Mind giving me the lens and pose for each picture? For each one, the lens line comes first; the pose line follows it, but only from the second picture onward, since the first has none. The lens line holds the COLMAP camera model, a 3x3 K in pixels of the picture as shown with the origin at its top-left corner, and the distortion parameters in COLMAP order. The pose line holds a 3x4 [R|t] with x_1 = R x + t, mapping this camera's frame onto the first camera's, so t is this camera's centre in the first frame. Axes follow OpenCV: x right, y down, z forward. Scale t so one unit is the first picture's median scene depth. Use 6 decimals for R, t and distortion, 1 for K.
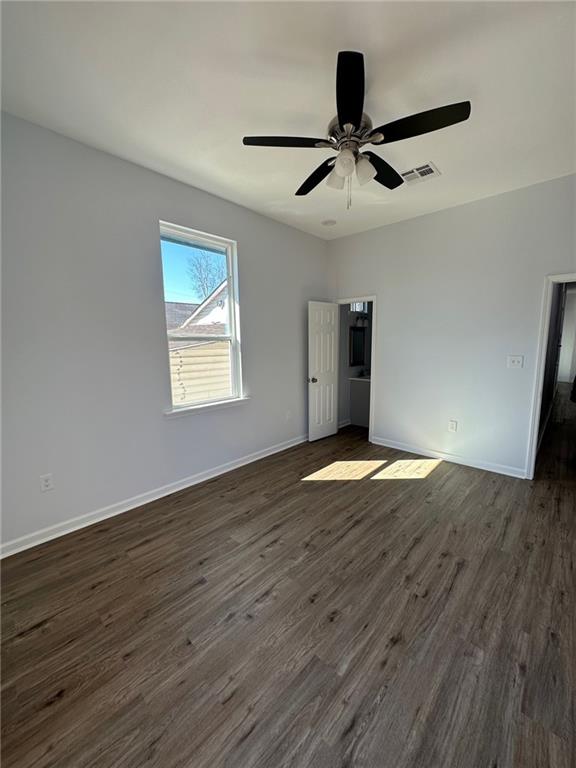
lens RADIAL K [[307.9, 0, 288.0], [0, 307.9, 384.0], [0, 0, 1]] dist [-0.001442, 0.000306]
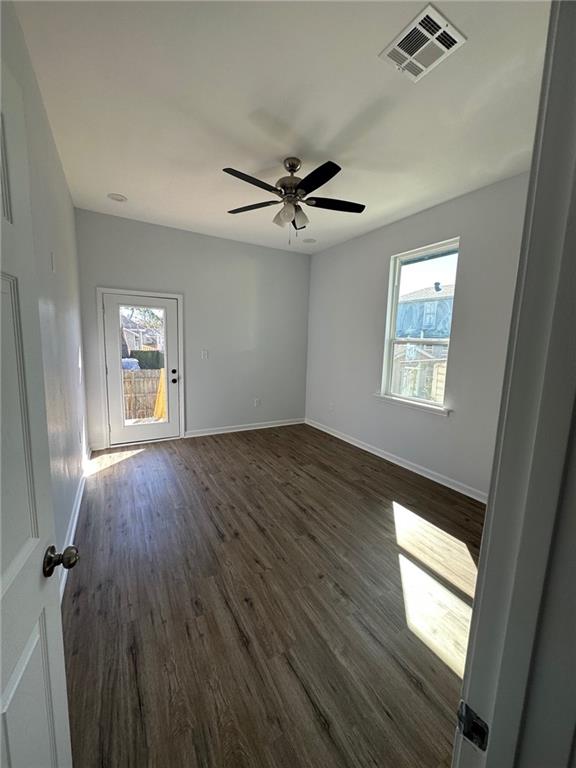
lens RADIAL K [[307.9, 0, 288.0], [0, 307.9, 384.0], [0, 0, 1]] dist [-0.001442, 0.000306]
pose [[-0.300952, 0.134762, -0.944070, 1.276203], [-0.163278, 0.968065, 0.190237, -0.188331], [0.939558, 0.211398, -0.269337, 1.213720]]
